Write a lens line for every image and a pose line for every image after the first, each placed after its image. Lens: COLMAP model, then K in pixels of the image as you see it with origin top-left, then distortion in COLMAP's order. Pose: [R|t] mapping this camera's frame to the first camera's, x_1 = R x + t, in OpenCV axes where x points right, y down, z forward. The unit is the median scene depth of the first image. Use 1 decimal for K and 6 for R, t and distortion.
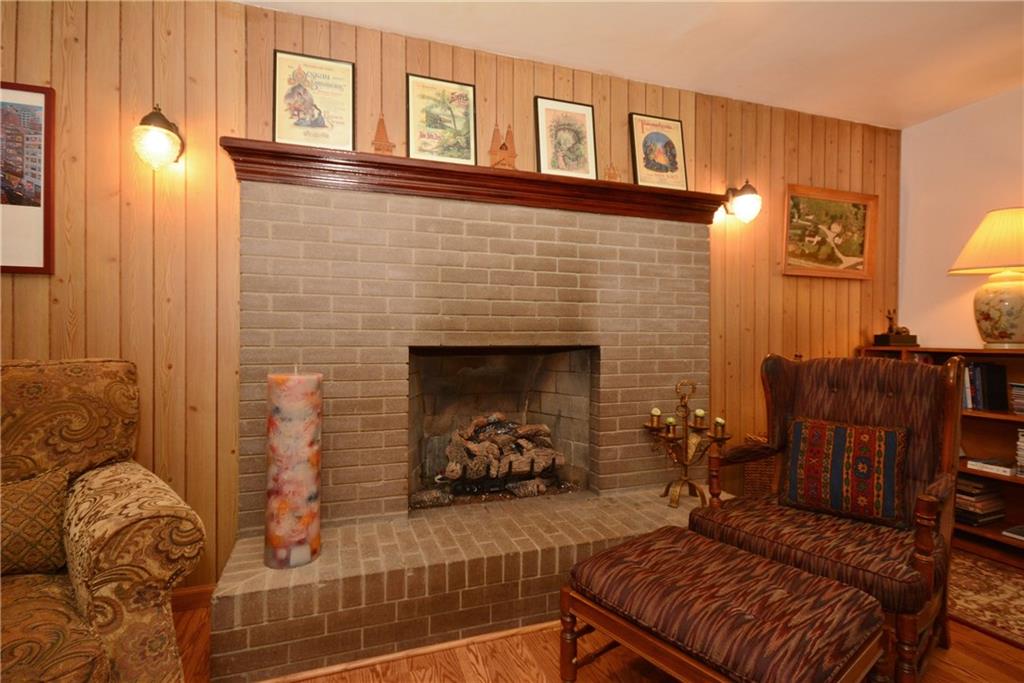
lens RADIAL K [[488.8, 0, 512.0], [0, 488.8, 343.2], [0, 0, 1]] dist [0.002365, 0.000269]
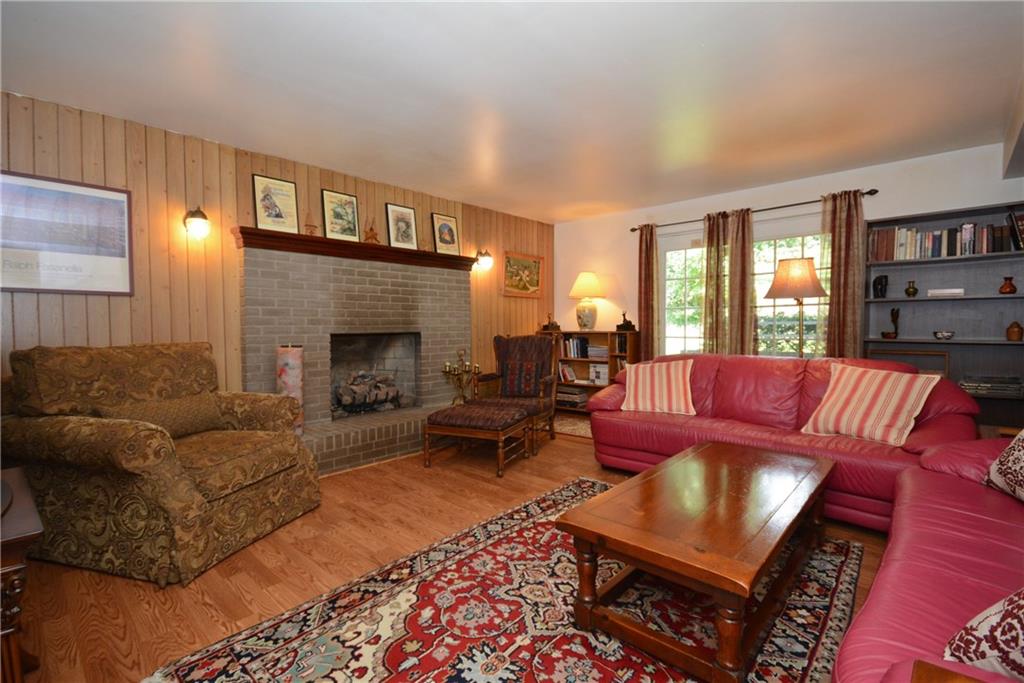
lens RADIAL K [[465.1, 0, 509.0], [0, 465.1, 340.3], [0, 0, 1]] dist [-0.002129, -0.000307]
pose [[0.882129, -0.022914, 0.470450, -0.397240], [0.013798, 0.999644, 0.022818, 0.000732], [-0.470805, -0.013637, 0.882132, -0.844975]]
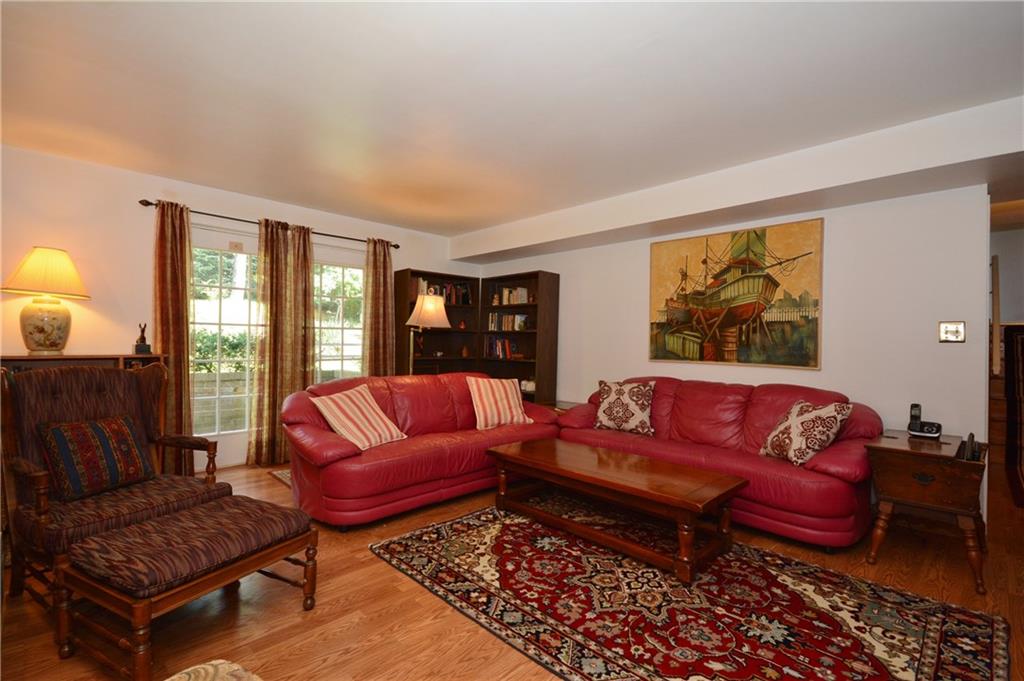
lens RADIAL K [[465.1, 0, 510.1], [0, 465.1, 344.4], [0, 0, 1]] dist [-0.002129, -0.000307]
pose [[-0.423060, -0.010886, 0.906036, -0.664889], [-0.003024, 0.999939, 0.010602, -0.035126], [-0.906097, 0.001746, -0.423067, 0.428028]]
